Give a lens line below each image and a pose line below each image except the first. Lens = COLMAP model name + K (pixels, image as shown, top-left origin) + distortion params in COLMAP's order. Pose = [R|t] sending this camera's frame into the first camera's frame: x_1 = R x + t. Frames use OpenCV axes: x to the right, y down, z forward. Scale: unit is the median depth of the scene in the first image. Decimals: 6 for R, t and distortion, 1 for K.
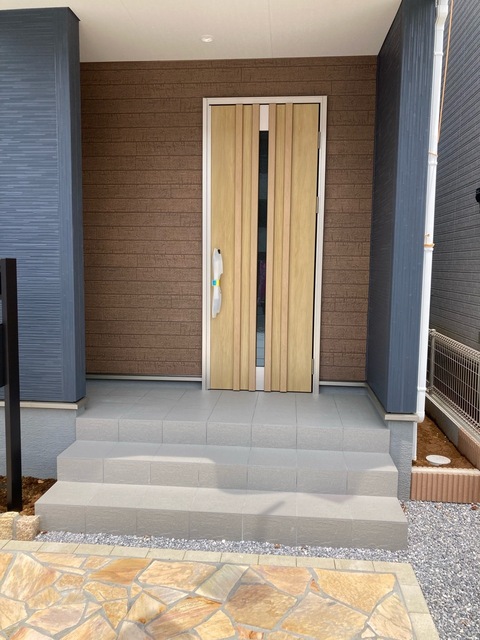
lens RADIAL K [[515.8, 0, 240.1], [0, 515.8, 316.8], [0, 0, 1]] dist [0.030213, -0.013910]
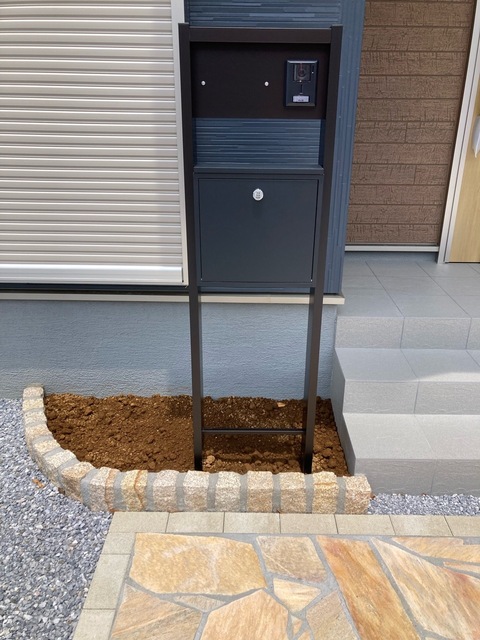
lens RADIAL K [[524.7, 0, 240.0], [0, 524.7, 320.0], [0, 0, 1]] dist [0.031226, -0.009271]
pose [[0.996669, -0.030943, 0.075457, -0.431062], [0.008570, 0.959842, 0.280409, 0.010439], [-0.081104, -0.278828, 0.956910, 0.326193]]
